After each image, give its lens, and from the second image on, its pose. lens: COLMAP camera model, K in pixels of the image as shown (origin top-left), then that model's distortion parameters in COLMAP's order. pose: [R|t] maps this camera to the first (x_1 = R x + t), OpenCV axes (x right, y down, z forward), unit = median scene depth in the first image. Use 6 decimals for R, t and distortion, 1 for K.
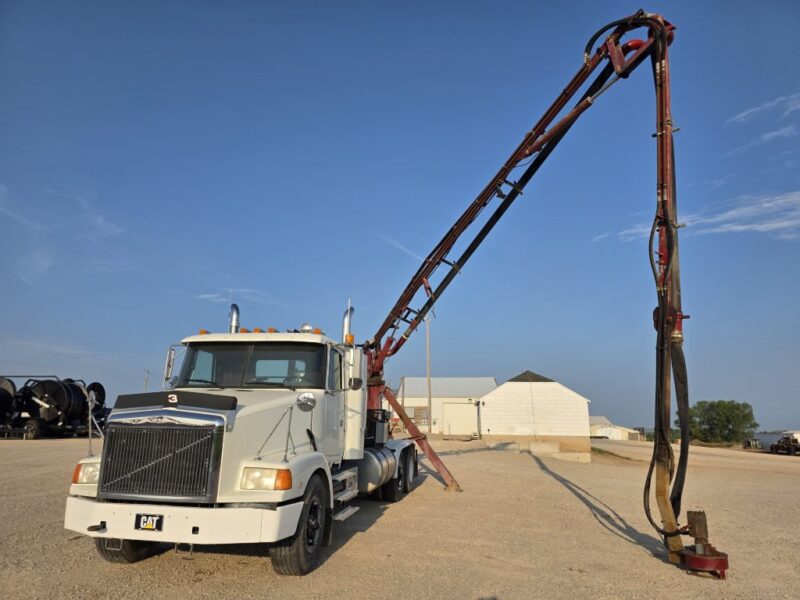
lens RADIAL K [[541.3, 0, 402.3], [0, 541.3, 302.5], [0, 0, 1]] dist [0.077531, -0.087173]
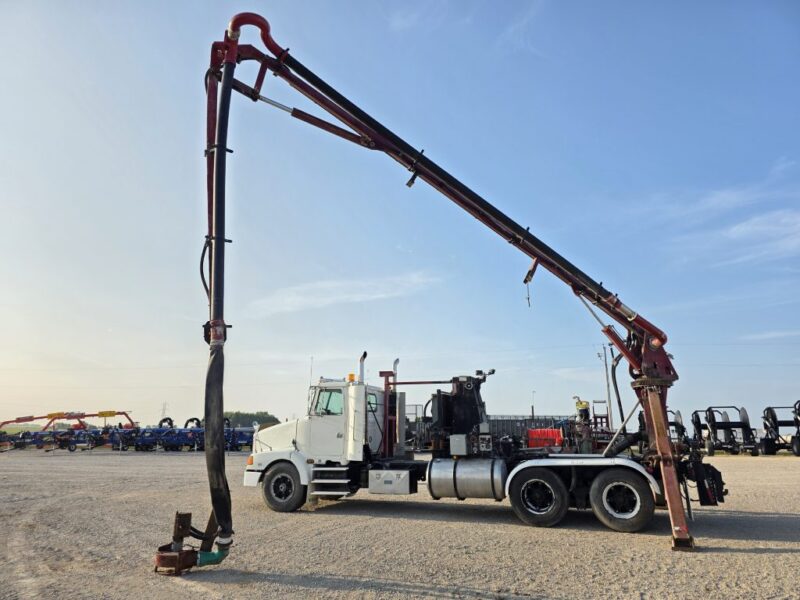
lens RADIAL K [[538.4, 0, 390.4], [0, 538.4, 298.9], [0, 0, 1]] dist [0.073701, -0.085851]
pose [[-0.217851, -0.250414, -0.943310, 1.383190], [0.205321, 0.933135, -0.295131, 0.339128], [0.954141, -0.257976, -0.151869, 1.454878]]
